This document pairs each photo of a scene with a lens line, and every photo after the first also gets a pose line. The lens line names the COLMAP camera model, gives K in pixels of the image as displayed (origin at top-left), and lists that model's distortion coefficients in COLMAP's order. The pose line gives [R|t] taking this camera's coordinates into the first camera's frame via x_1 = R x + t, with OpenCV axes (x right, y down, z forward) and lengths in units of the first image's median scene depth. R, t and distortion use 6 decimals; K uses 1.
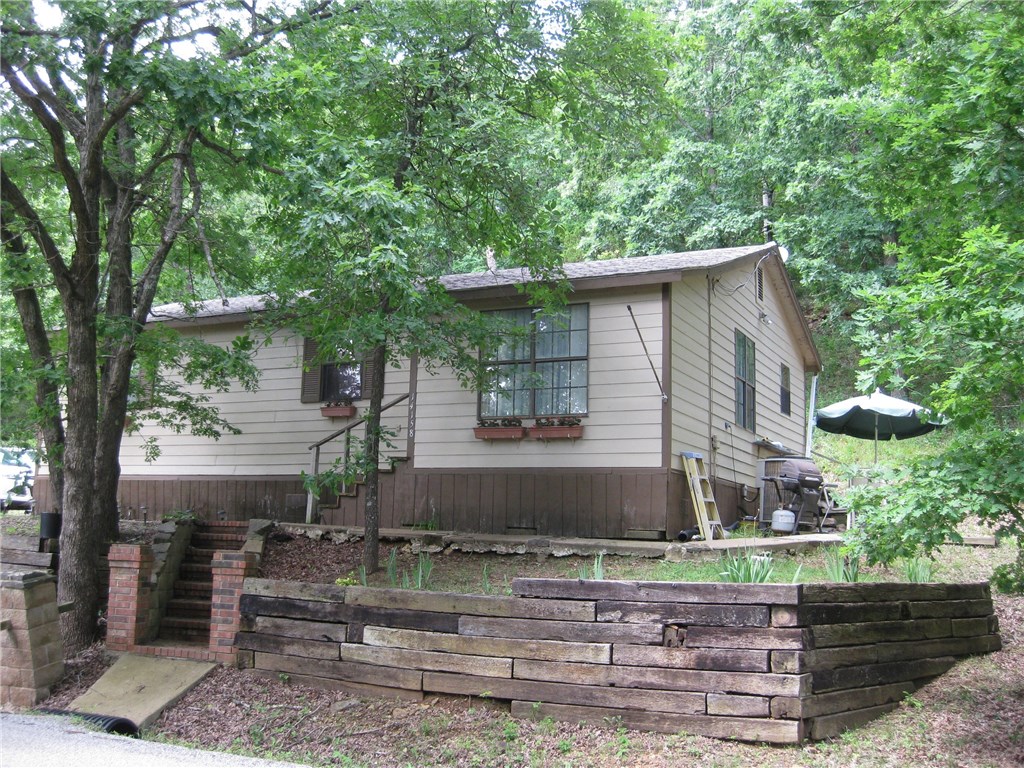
lens RADIAL K [[1118.1, 0, 505.7], [0, 1118.1, 386.9], [0, 0, 1]] dist [-0.125296, 0.000000]
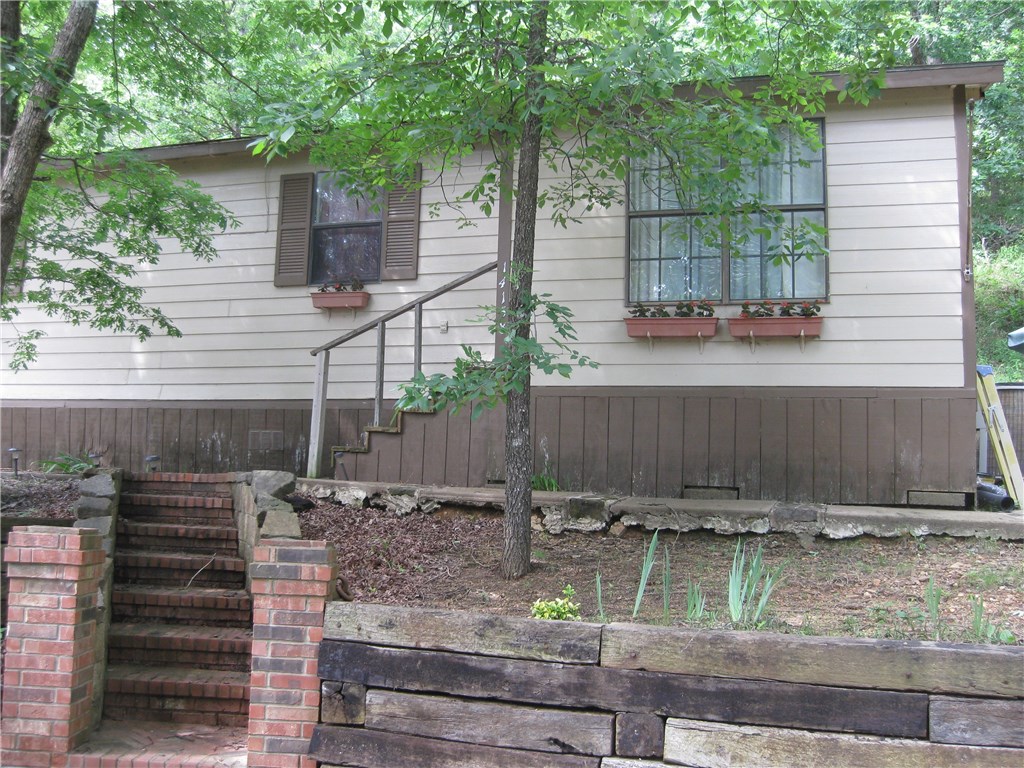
lens RADIAL K [[1118.1, 0, 519.1], [0, 1118.1, 378.4], [0, 0, 1]] dist [-0.125296, 0.000000]
pose [[0.984639, 0.021507, 0.173272, -0.199297], [-0.027509, 0.999099, 0.032313, 0.054334], [-0.172421, -0.036583, 0.984344, 0.454949]]
